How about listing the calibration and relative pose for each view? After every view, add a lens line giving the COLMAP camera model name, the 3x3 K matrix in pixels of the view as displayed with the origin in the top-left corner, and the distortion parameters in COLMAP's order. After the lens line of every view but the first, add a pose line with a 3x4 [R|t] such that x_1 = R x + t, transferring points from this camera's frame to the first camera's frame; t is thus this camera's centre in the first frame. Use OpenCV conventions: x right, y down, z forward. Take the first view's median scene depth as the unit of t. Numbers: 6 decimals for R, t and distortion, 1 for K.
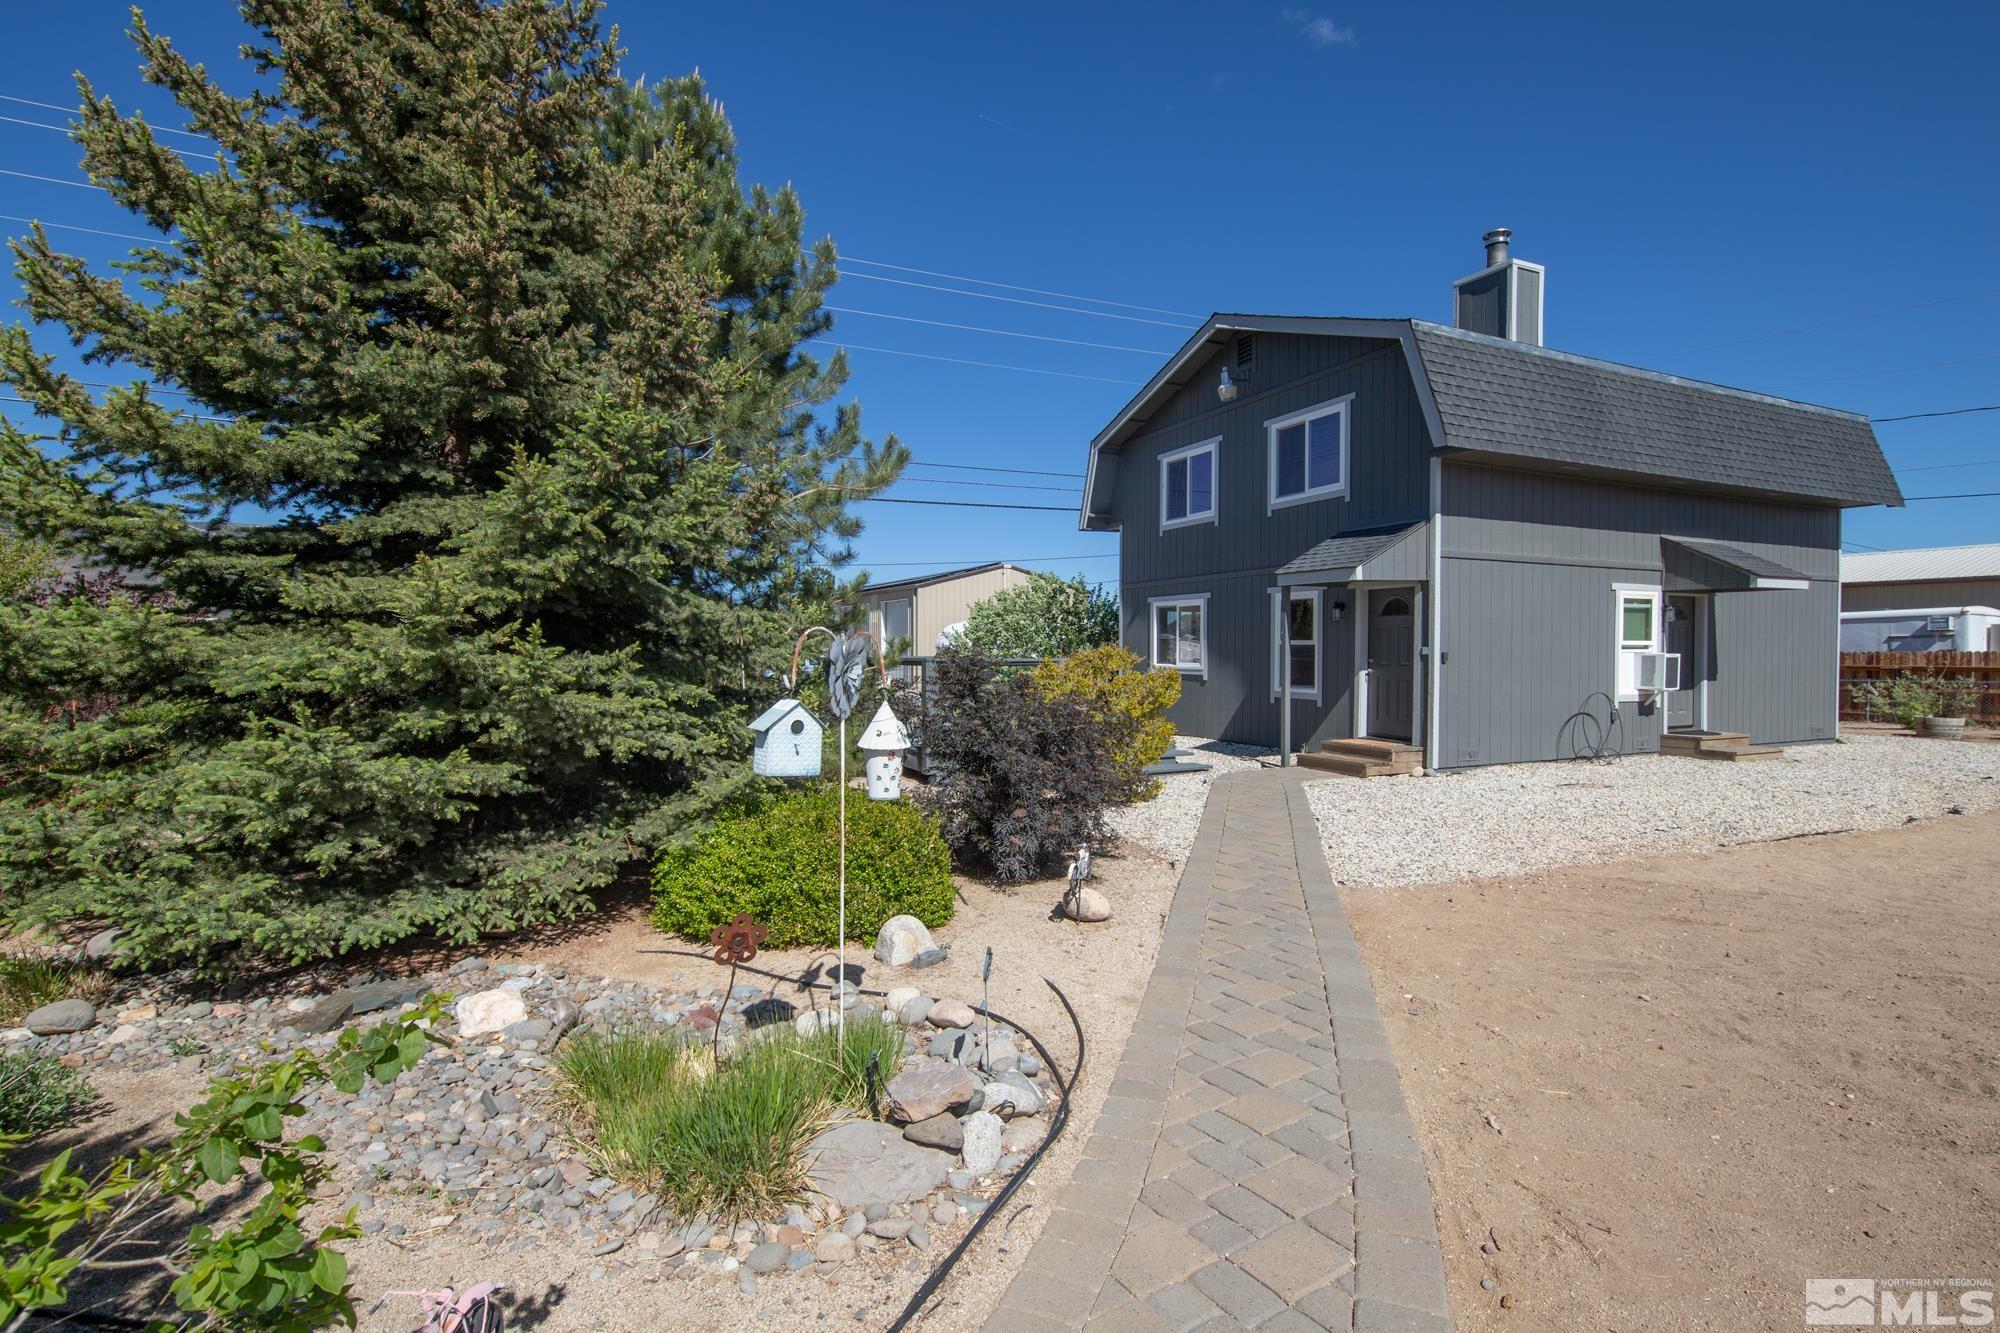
lens RADIAL K [[986.1, 0, 1004.0], [0, 986.1, 663.7], [0, 0, 1]] dist [0.000788, 0.000245]
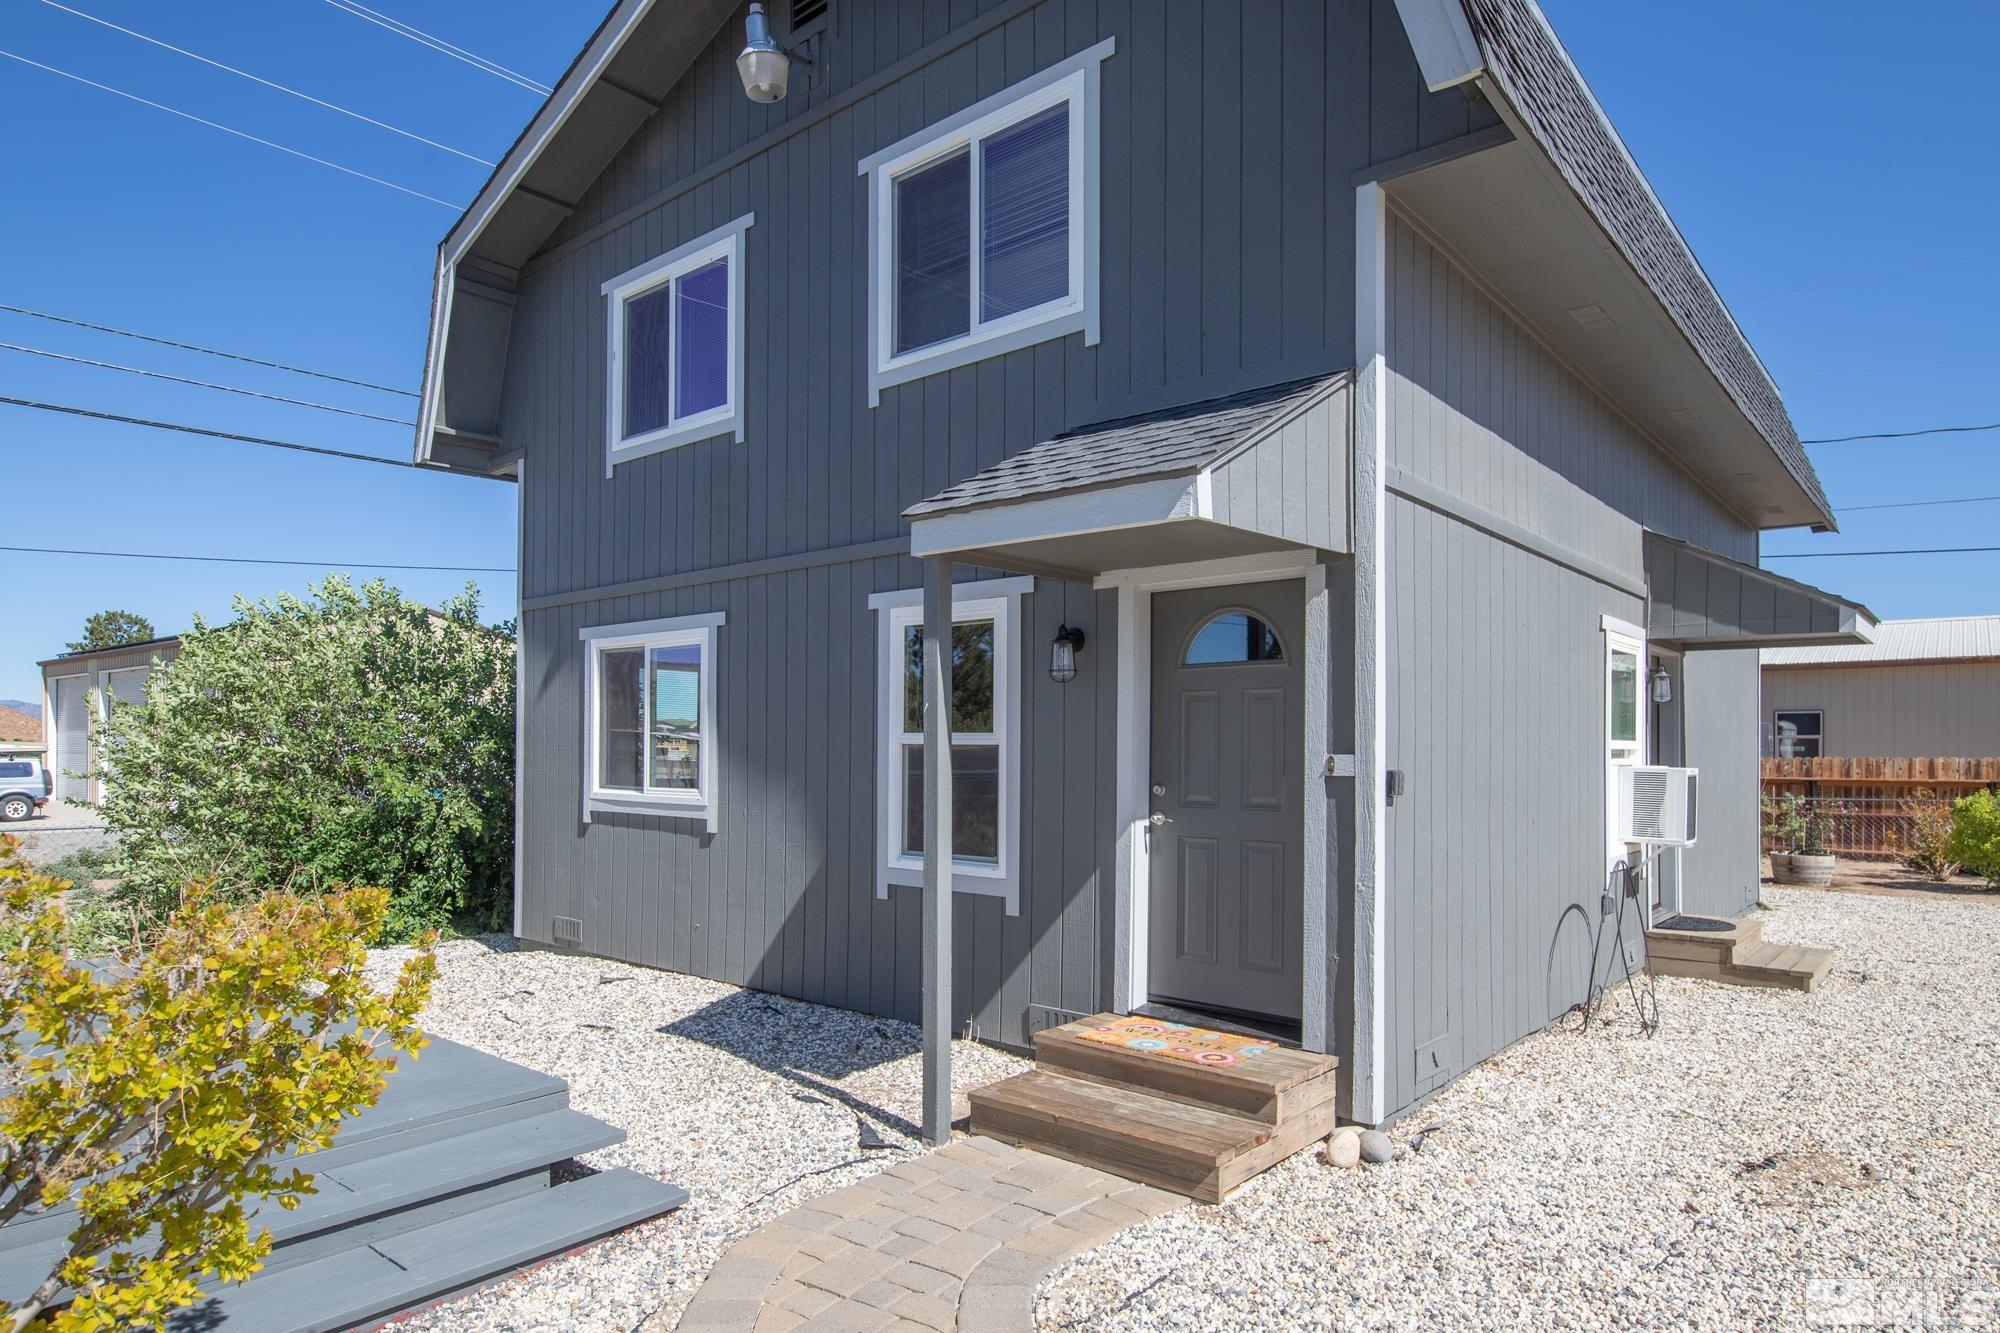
lens RADIAL K [[1166.1, 0, 1024.9], [0, 1166.1, 749.1], [0, 0, 1]] dist [0.027290, 0.000358]
pose [[0.912904, 0.004048, 0.408154, 0.146788], [0.001711, 0.999904, -0.013743, -0.011667], [-0.408170, 0.013244, 0.912810, 0.599401]]
